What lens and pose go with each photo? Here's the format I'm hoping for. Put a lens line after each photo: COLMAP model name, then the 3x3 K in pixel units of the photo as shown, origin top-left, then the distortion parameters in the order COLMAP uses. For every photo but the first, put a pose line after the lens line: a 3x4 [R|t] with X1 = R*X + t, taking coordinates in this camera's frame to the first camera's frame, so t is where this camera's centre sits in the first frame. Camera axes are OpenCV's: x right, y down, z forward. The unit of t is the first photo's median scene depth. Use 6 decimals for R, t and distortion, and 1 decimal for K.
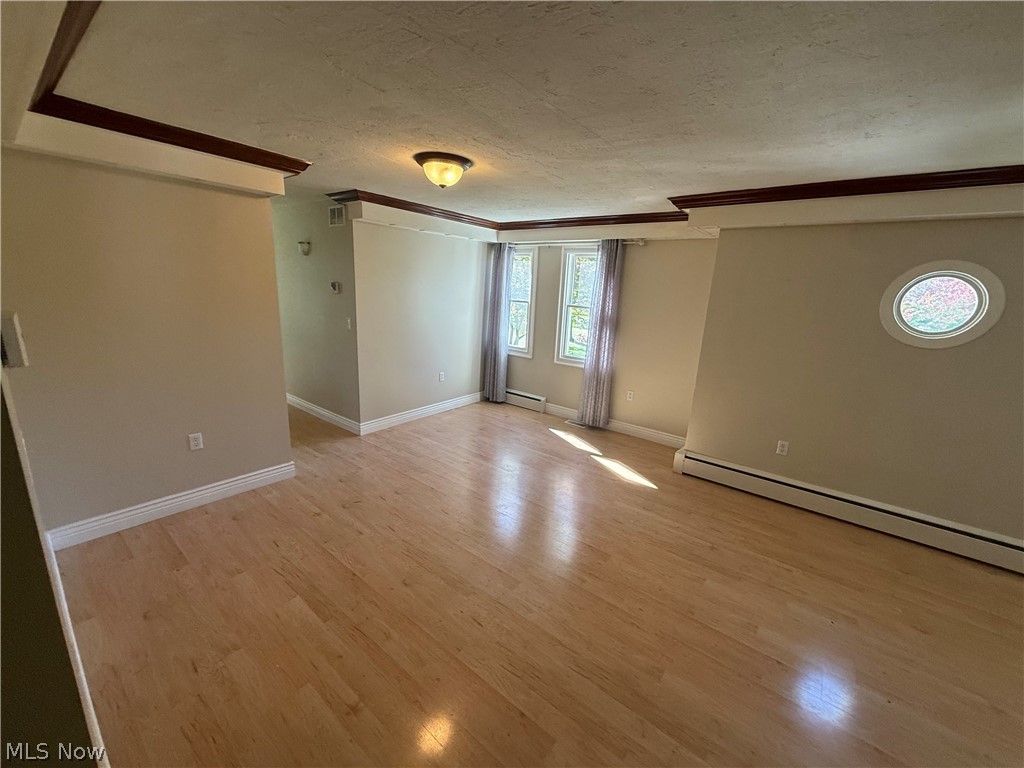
lens RADIAL K [[407.5, 0, 510.2], [0, 407.5, 386.7], [0, 0, 1]] dist [-0.000223, -0.000176]
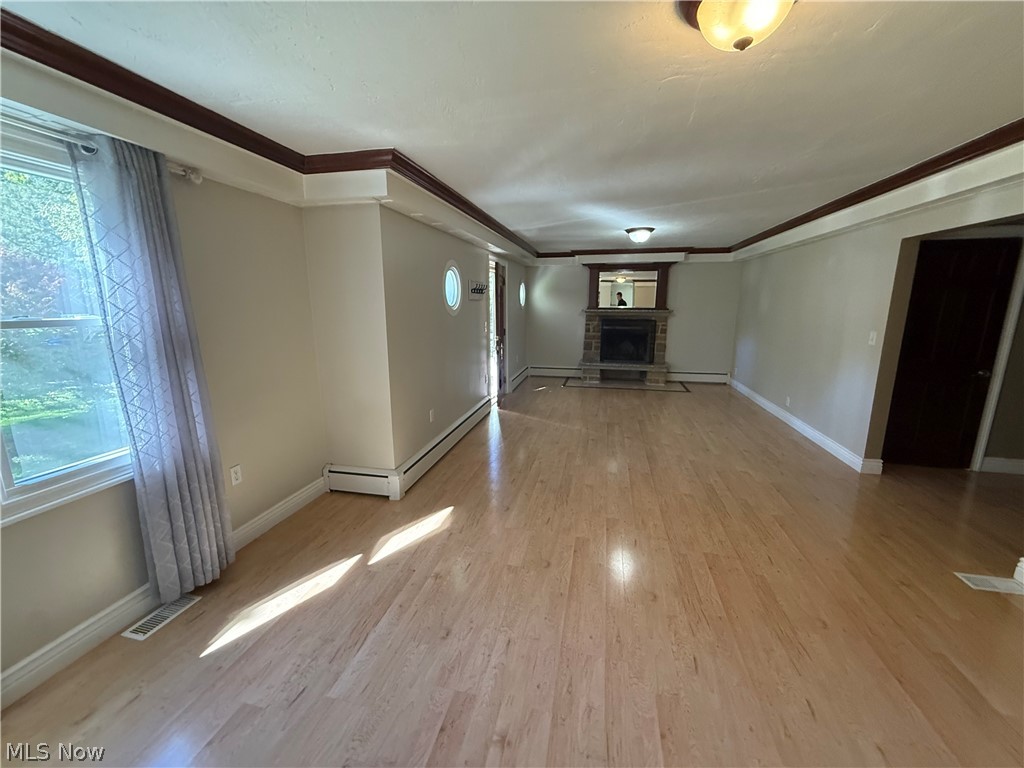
lens RADIAL K [[407.5, 0, 510.9], [0, 407.5, 380.8], [0, 0, 1]] dist [-0.000223, -0.000176]
pose [[-0.428629, -0.220741, 0.876100, -0.341470], [0.194900, 0.924271, 0.328232, -0.225610], [-0.882208, 0.311441, -0.353147, 0.960694]]
